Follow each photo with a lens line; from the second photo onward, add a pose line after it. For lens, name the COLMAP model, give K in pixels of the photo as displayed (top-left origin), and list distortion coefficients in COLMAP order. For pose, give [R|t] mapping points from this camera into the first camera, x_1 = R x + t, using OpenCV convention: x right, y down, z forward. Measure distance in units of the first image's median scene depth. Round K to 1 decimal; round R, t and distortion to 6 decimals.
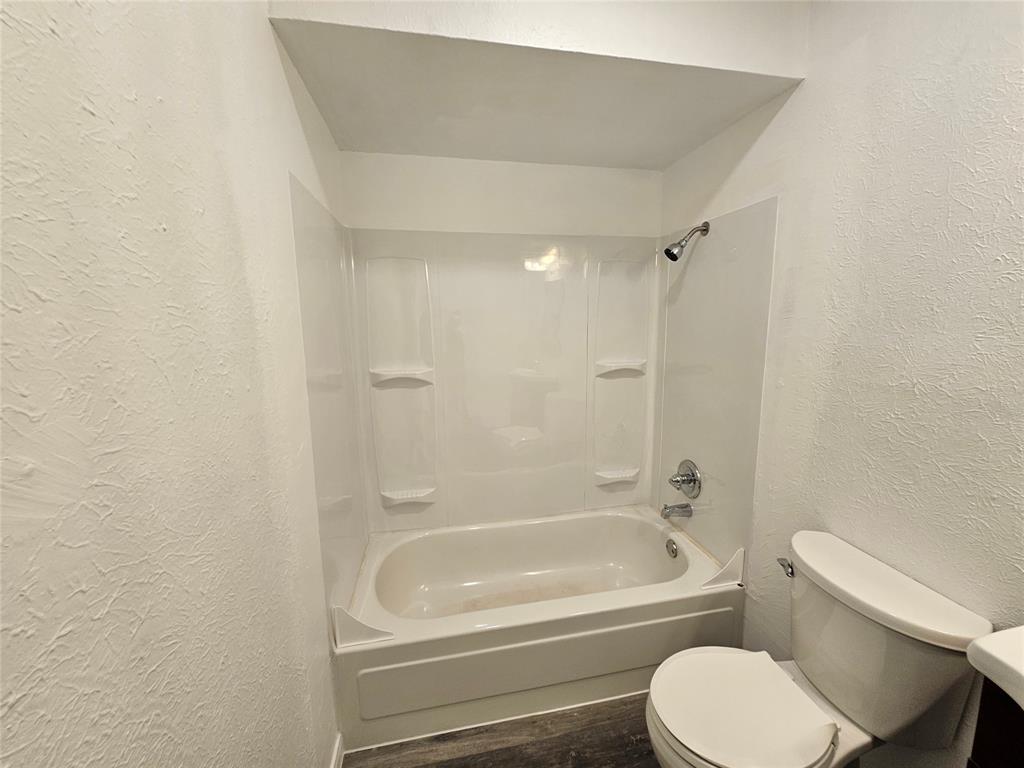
lens RADIAL K [[417.8, 0, 511.0], [0, 417.8, 381.8], [0, 0, 1]] dist [-0.001794, 0.001114]
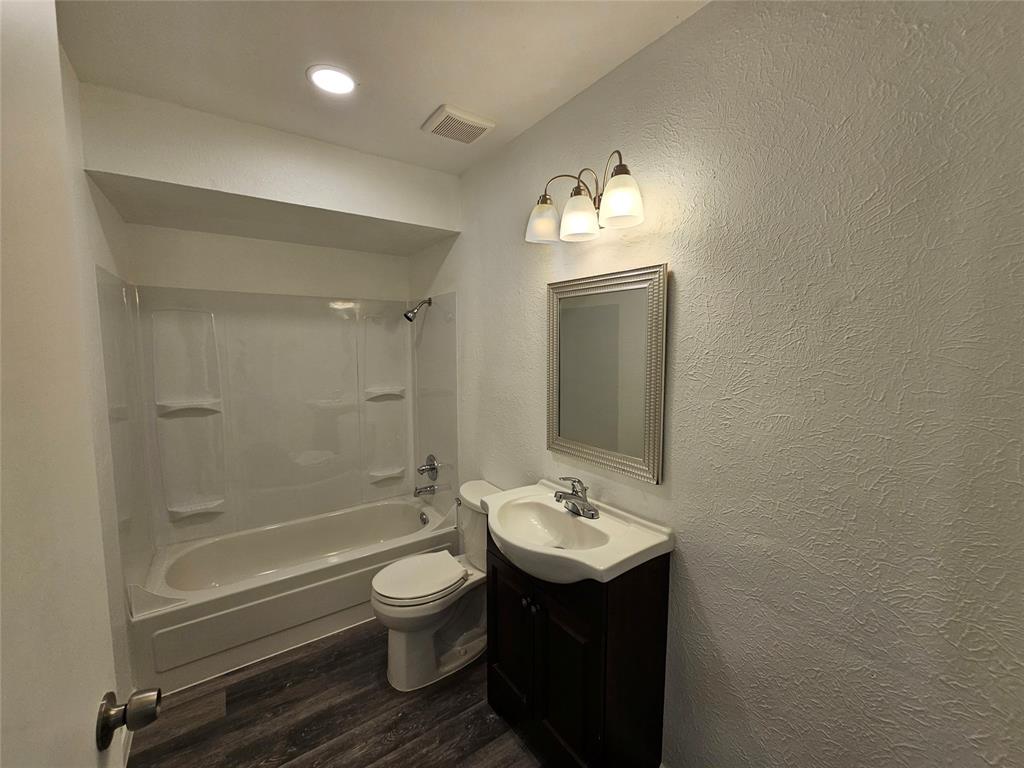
lens RADIAL K [[417.8, 0, 514.6], [0, 417.8, 382.8], [0, 0, 1]] dist [-0.001794, 0.001114]
pose [[0.912079, -0.024621, 0.409274, 0.098262], [0.049895, 0.997442, -0.051190, 0.025234], [-0.406967, 0.067110, 0.910974, -0.465407]]
